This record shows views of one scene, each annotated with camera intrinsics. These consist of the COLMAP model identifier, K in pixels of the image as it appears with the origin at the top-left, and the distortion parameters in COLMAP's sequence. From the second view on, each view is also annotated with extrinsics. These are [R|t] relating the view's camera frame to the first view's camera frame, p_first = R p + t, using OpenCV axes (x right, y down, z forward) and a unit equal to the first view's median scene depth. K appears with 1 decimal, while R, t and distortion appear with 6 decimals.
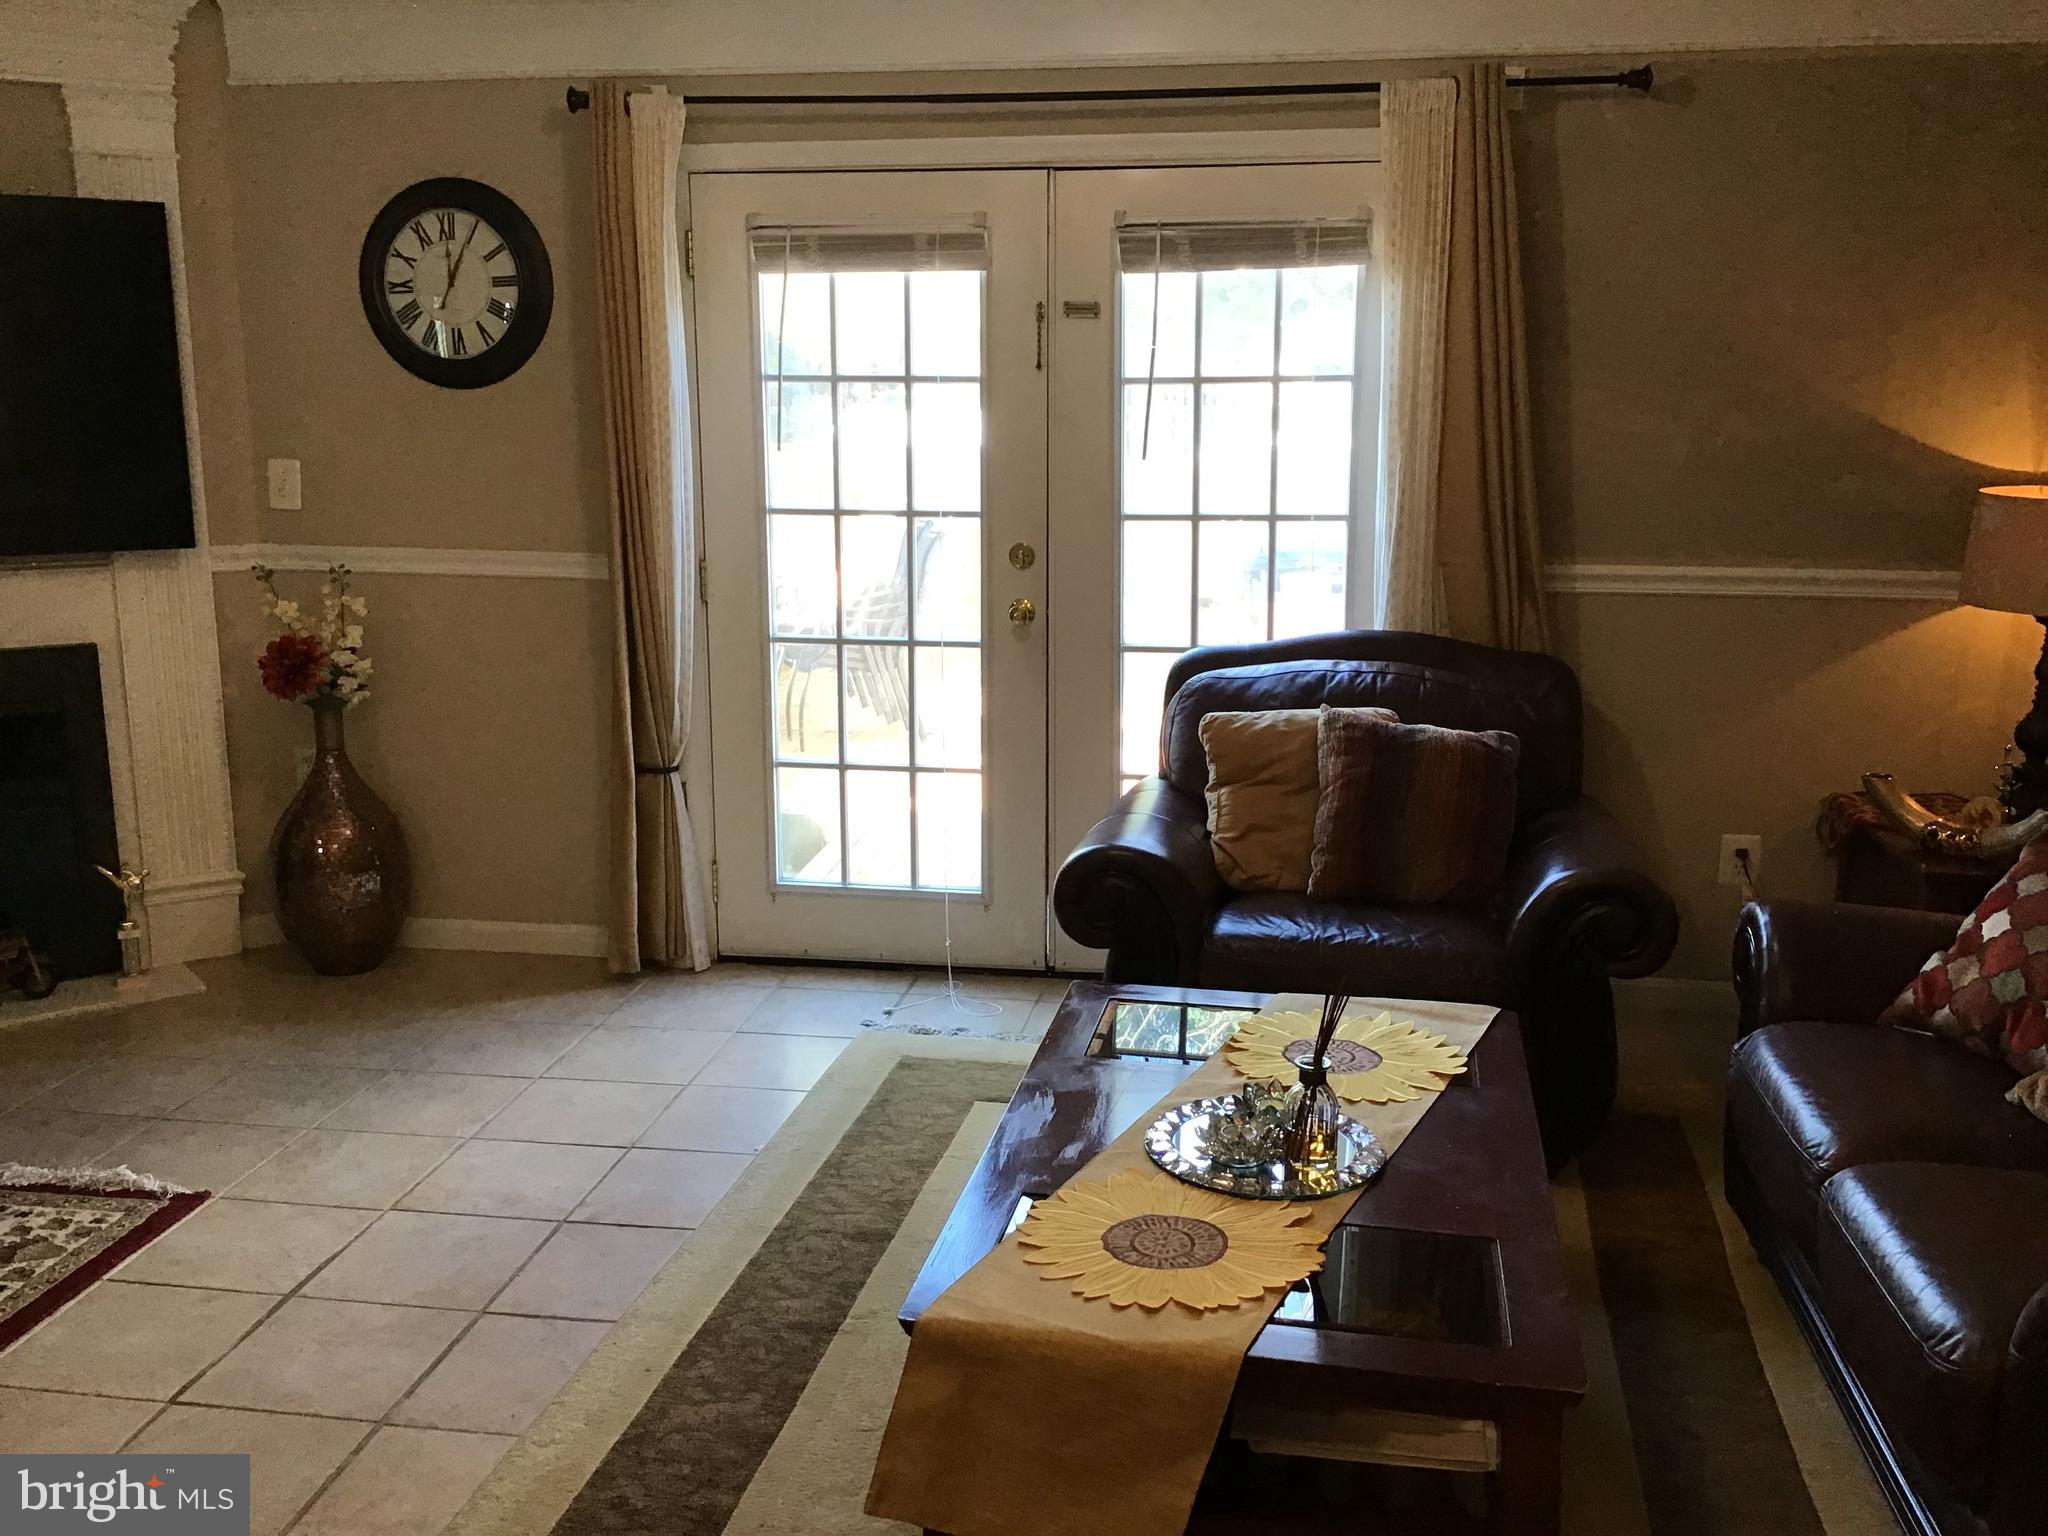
lens RADIAL K [[1845.1, 0, 1028.4], [0, 1845.1, 771.4], [0, 0, 1]] dist [0.125908, -0.231522]
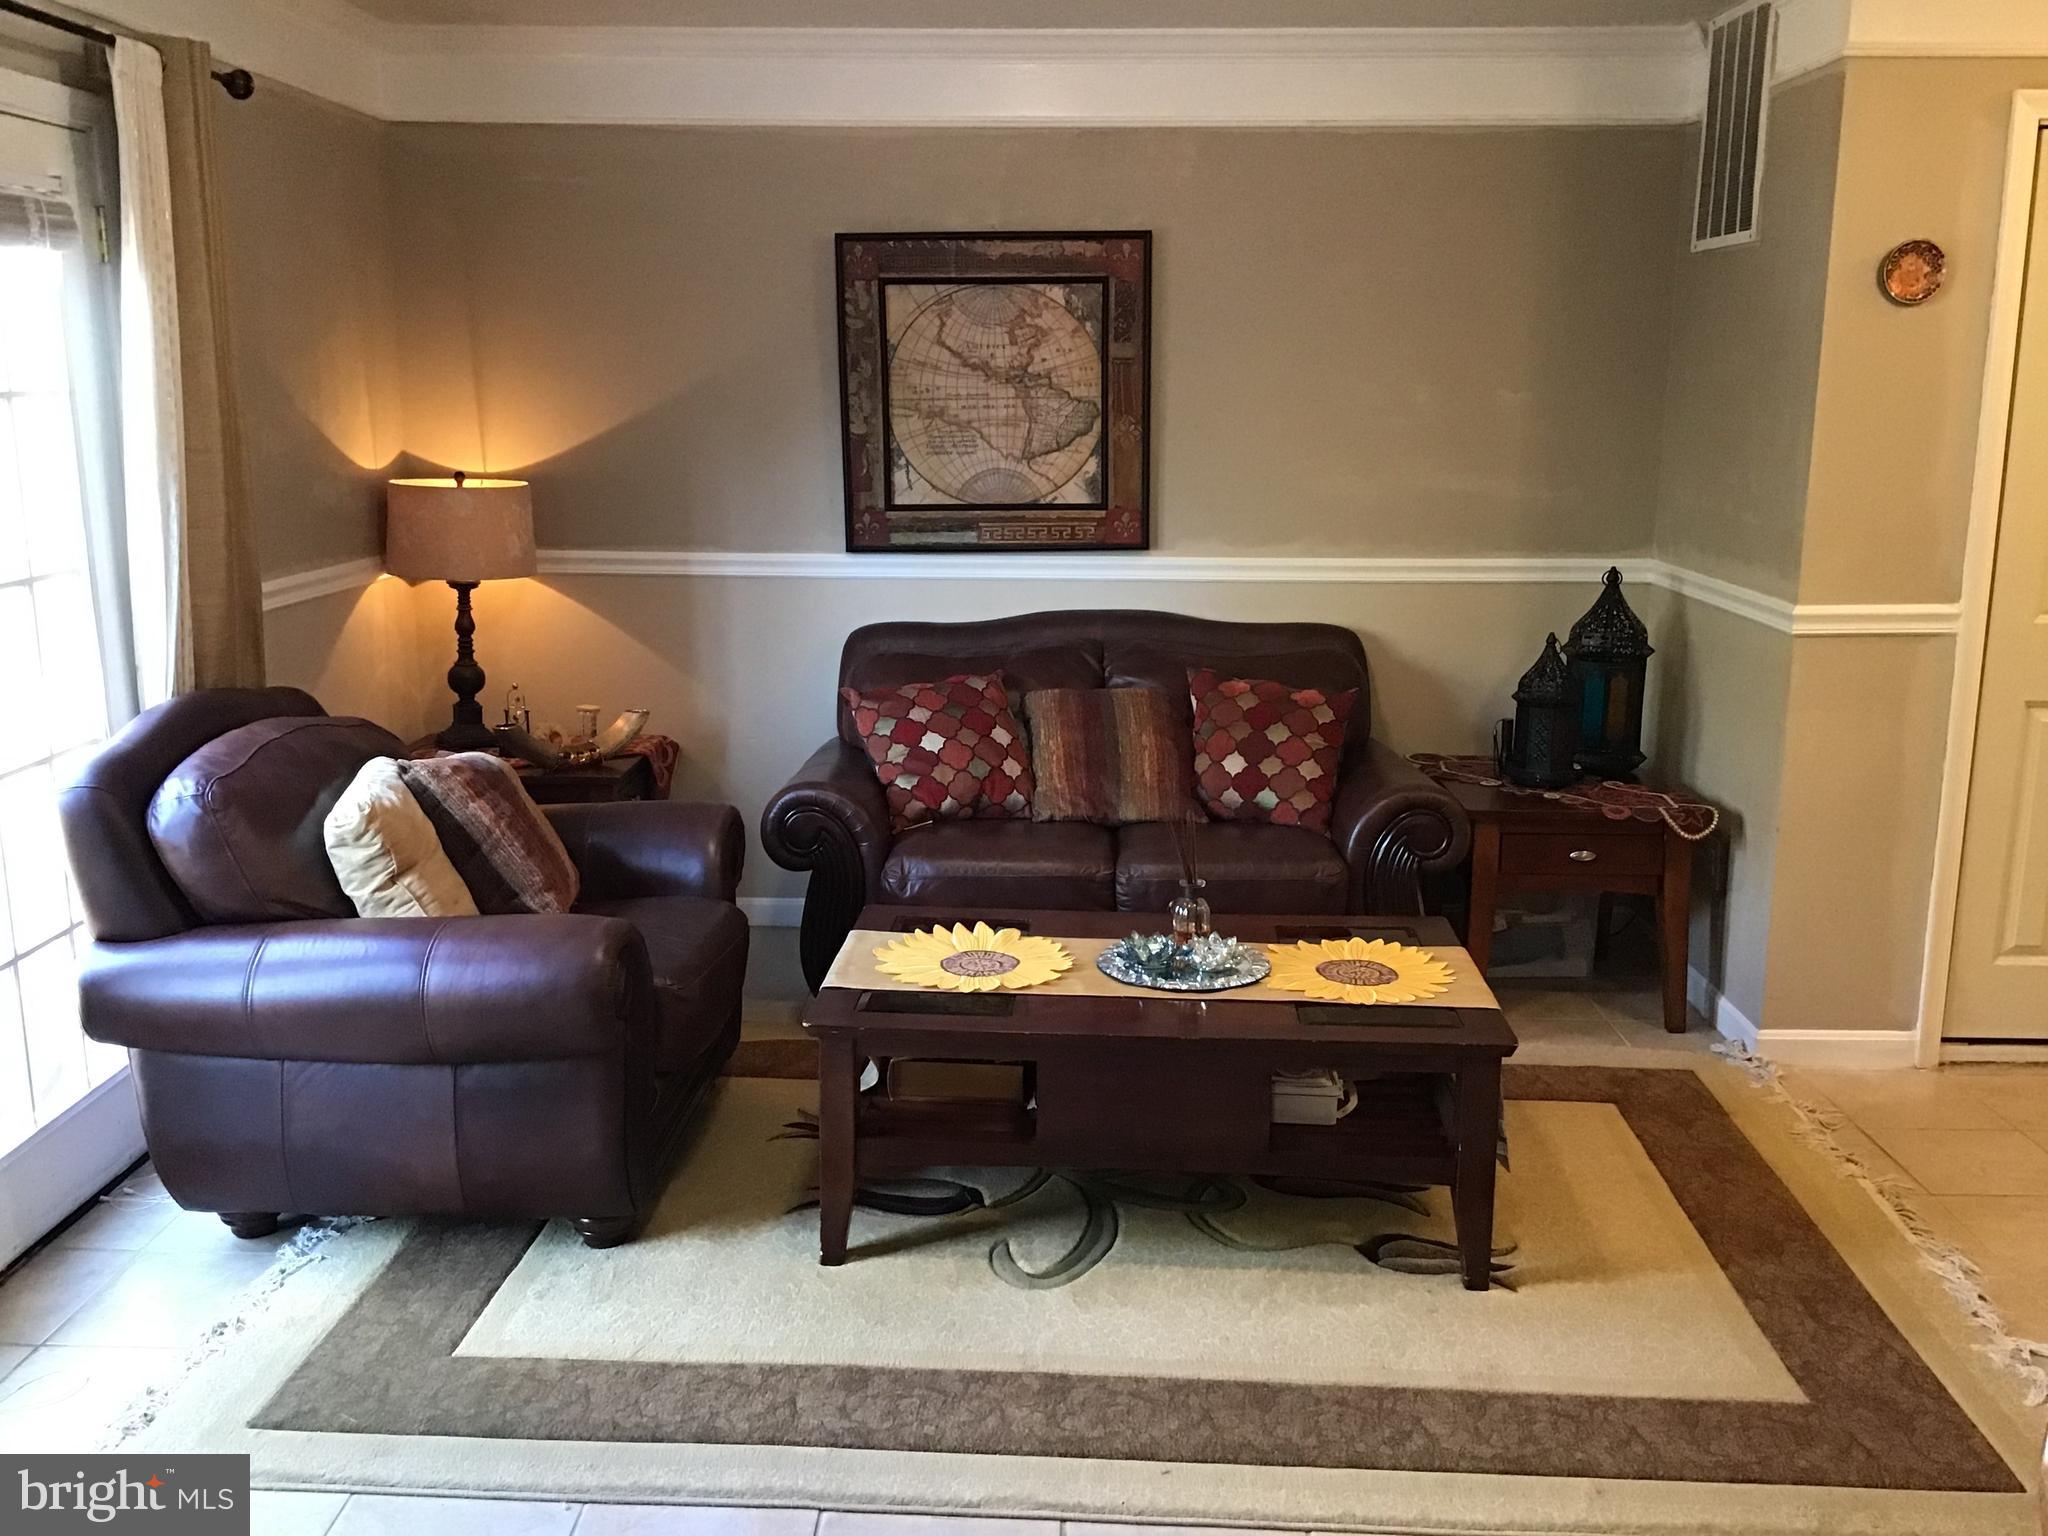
lens RADIAL K [[1845.1, 0, 1028.4], [0, 1845.1, 771.4], [0, 0, 1]] dist [0.125908, -0.231522]
pose [[-0.139053, -0.206208, 0.968578, -0.677929], [0.203525, 0.951249, 0.231738, -0.159819], [-0.969145, 0.229354, -0.090306, 0.713605]]
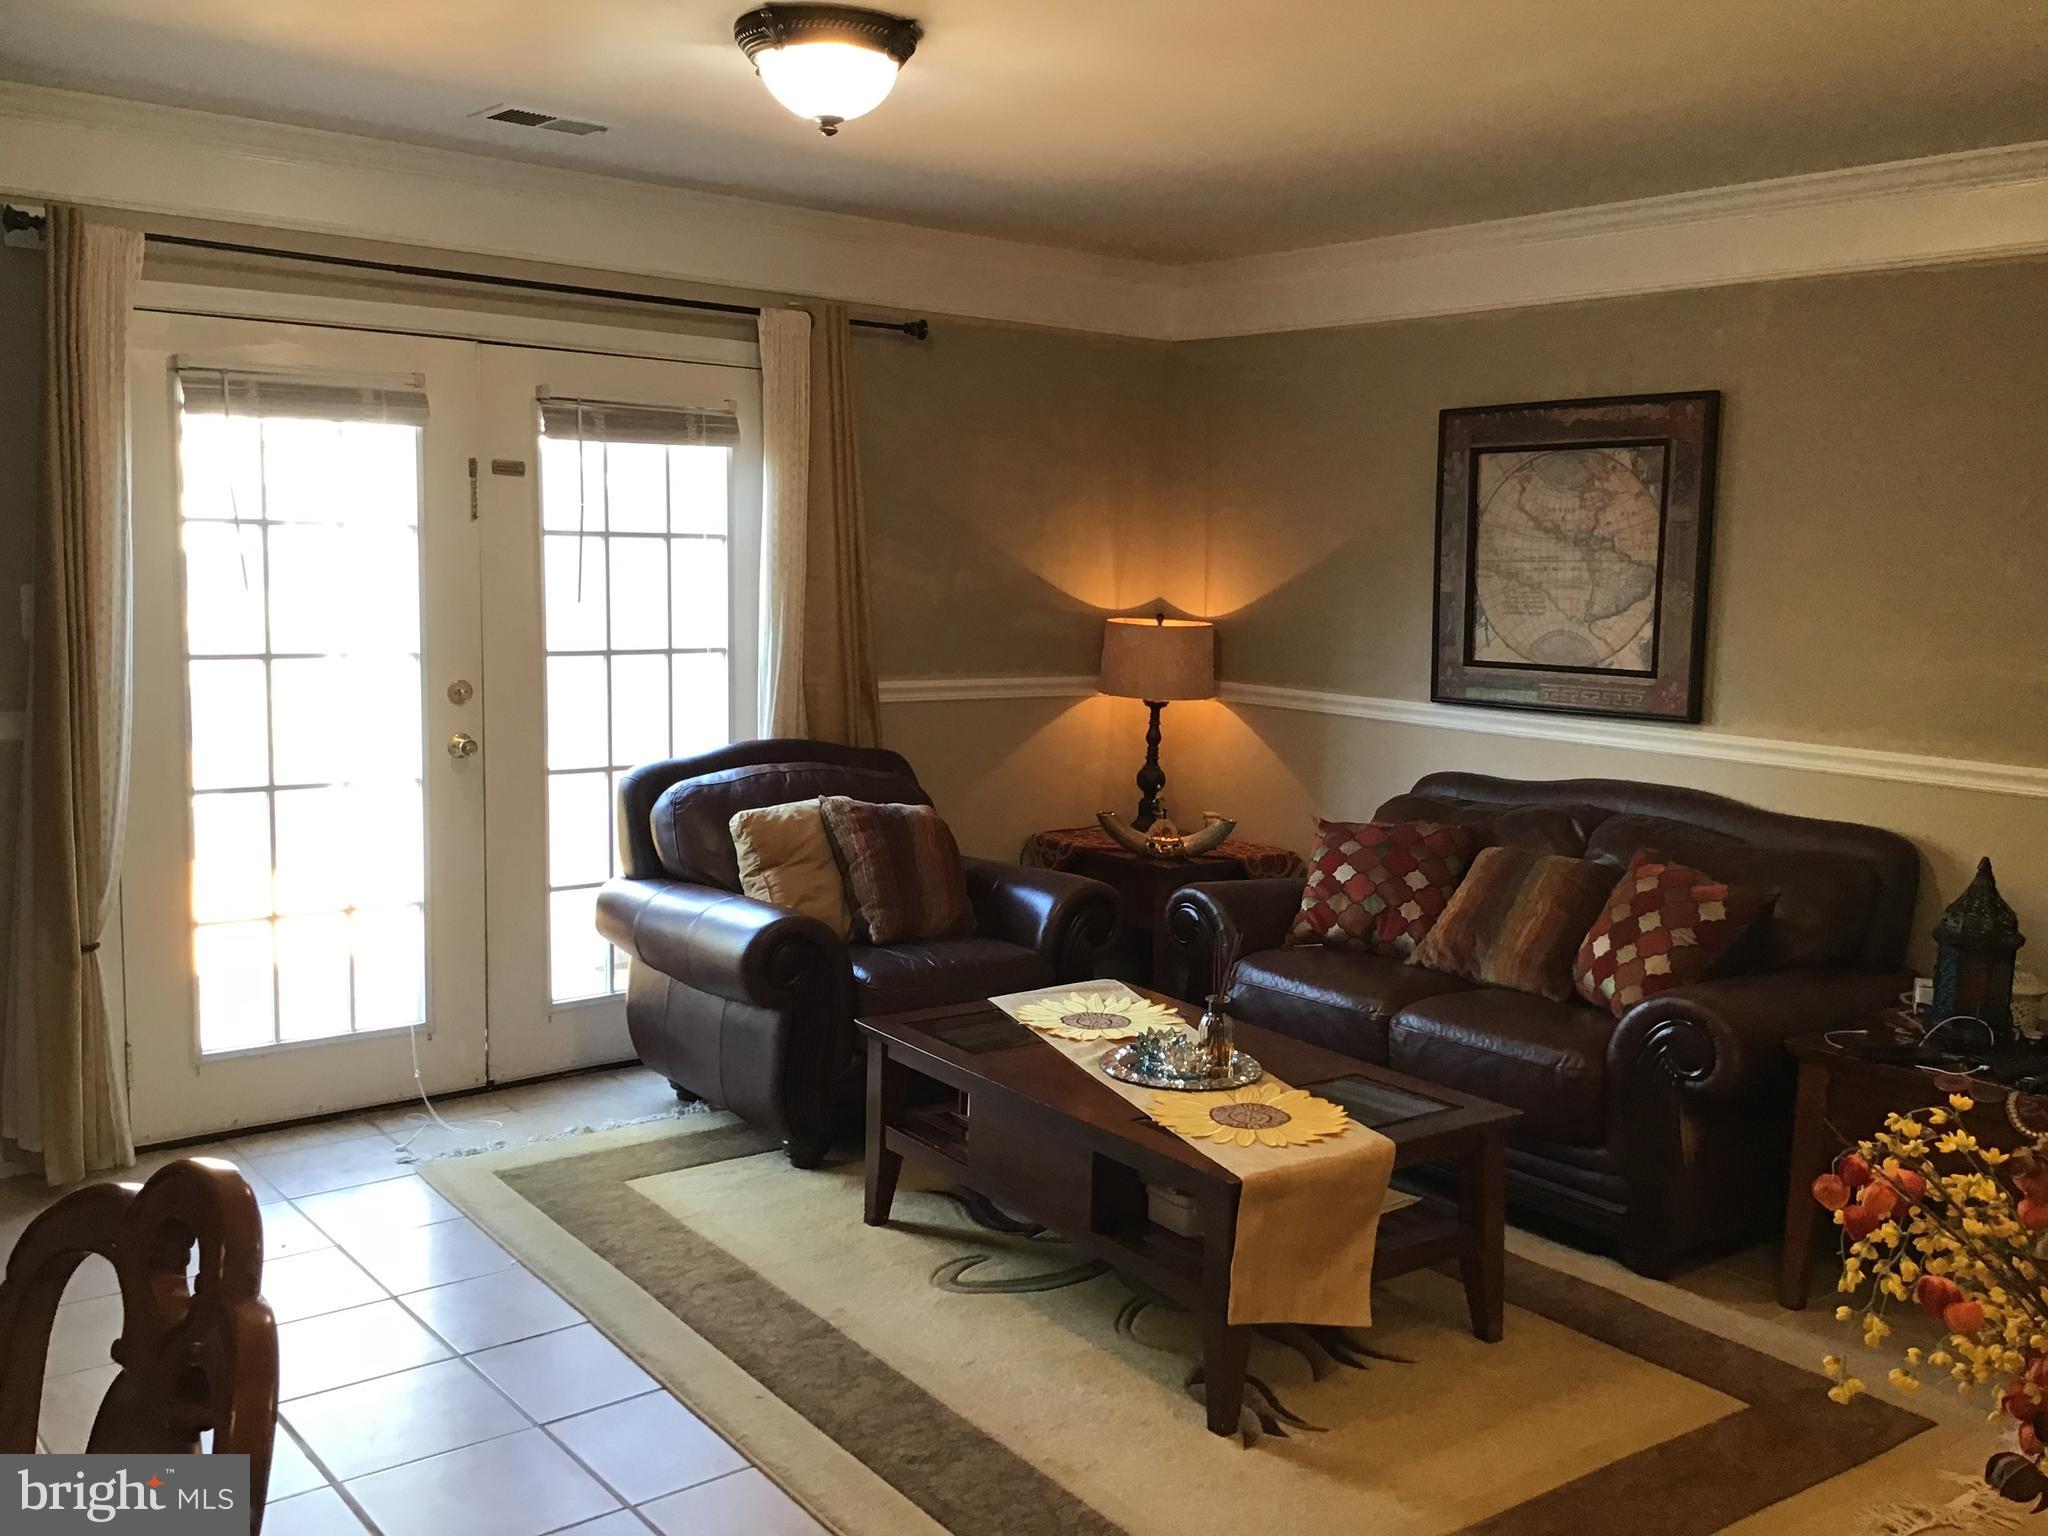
lens RADIAL K [[1845.1, 0, 1028.4], [0, 1845.1, 771.4], [0, 0, 1]] dist [0.125908, -0.231522]
pose [[0.672135, -0.074186, 0.736703, -0.598467], [0.131150, 0.991164, -0.019845, -0.008356], [-0.728721, 0.109957, 0.675926, 0.049274]]
